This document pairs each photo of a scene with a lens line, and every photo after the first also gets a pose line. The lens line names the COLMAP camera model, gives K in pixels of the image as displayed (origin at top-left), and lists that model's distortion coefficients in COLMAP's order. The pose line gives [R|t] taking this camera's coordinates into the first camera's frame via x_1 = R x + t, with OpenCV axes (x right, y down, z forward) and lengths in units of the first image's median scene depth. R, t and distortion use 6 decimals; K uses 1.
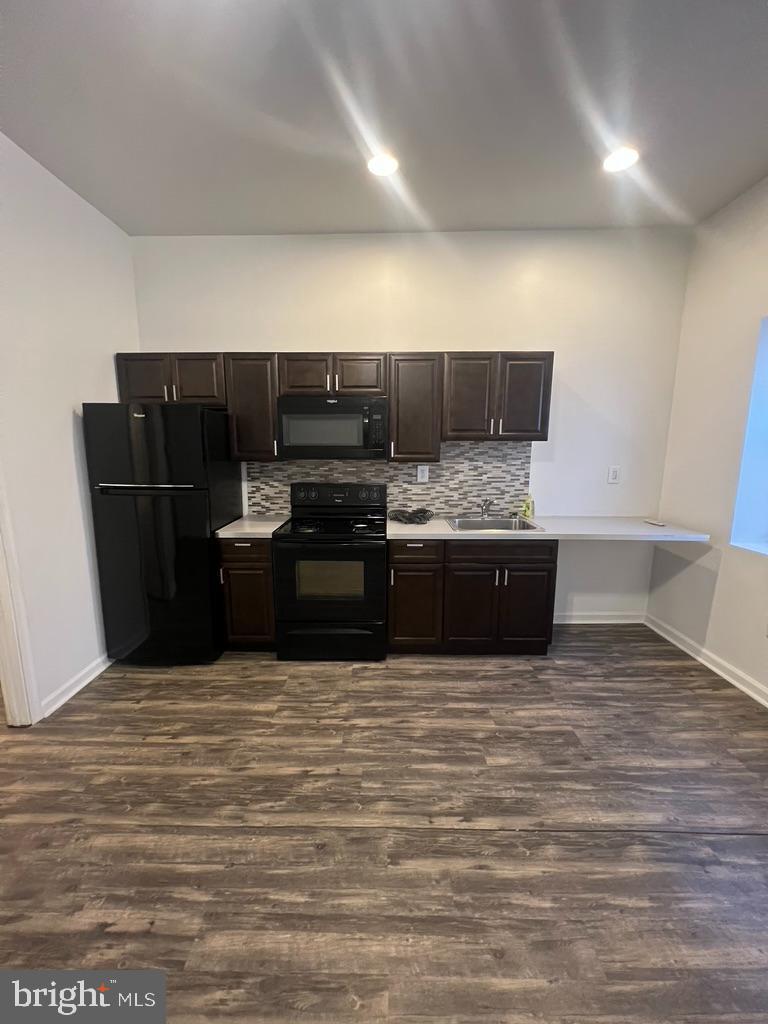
lens RADIAL K [[409.2, 0, 384.0], [0, 409.2, 512.0], [0, 0, 1]] dist [0.000691, 0.000301]
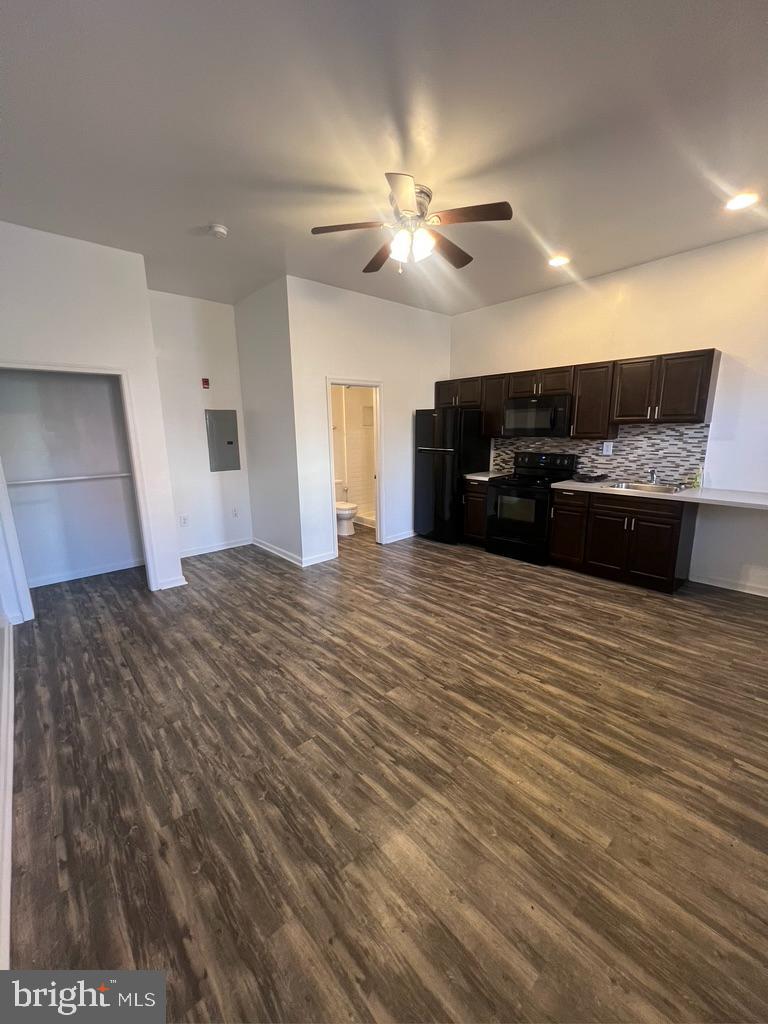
lens RADIAL K [[409.2, 0, 384.0], [0, 409.2, 512.0], [0, 0, 1]] dist [0.000691, 0.000301]
pose [[0.678288, 0.139065, -0.721517, 0.831176], [-0.104364, 0.990206, 0.092741, 0.091519], [0.727347, 0.012395, 0.686158, -0.637017]]
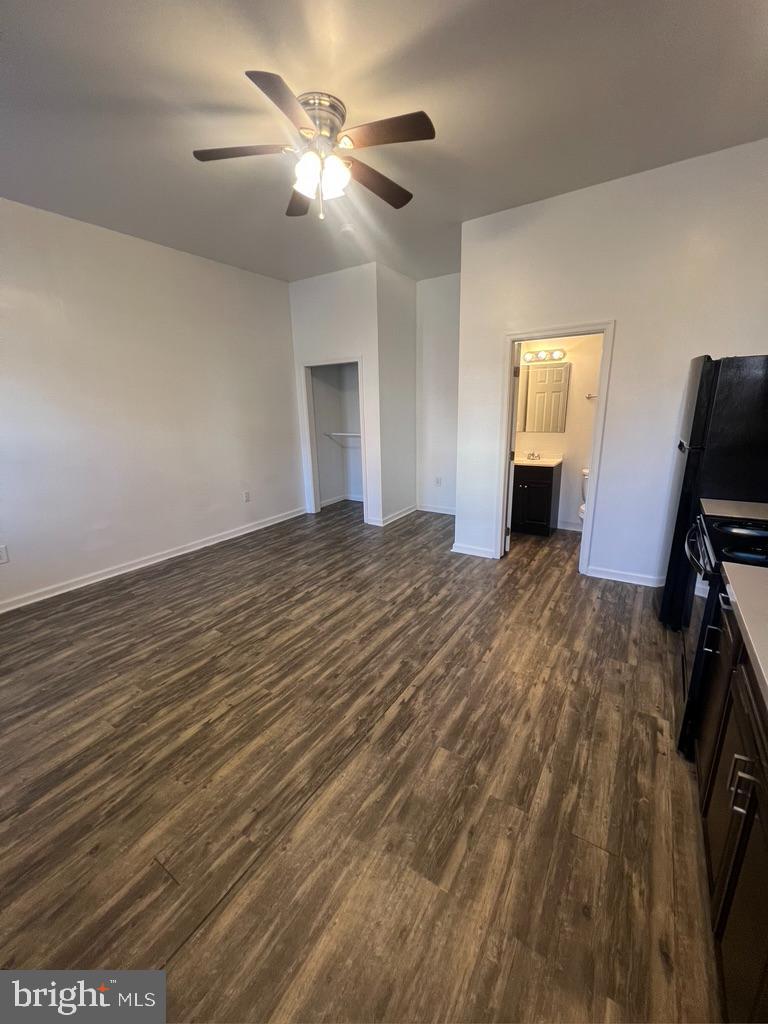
lens RADIAL K [[409.2, 0, 384.0], [0, 409.2, 512.0], [0, 0, 1]] dist [0.000691, 0.000301]
pose [[-0.541054, 0.229465, -0.809078, 0.804503], [-0.112364, 0.933706, 0.339952, -0.176938], [0.833448, 0.274843, -0.479402, 0.985895]]
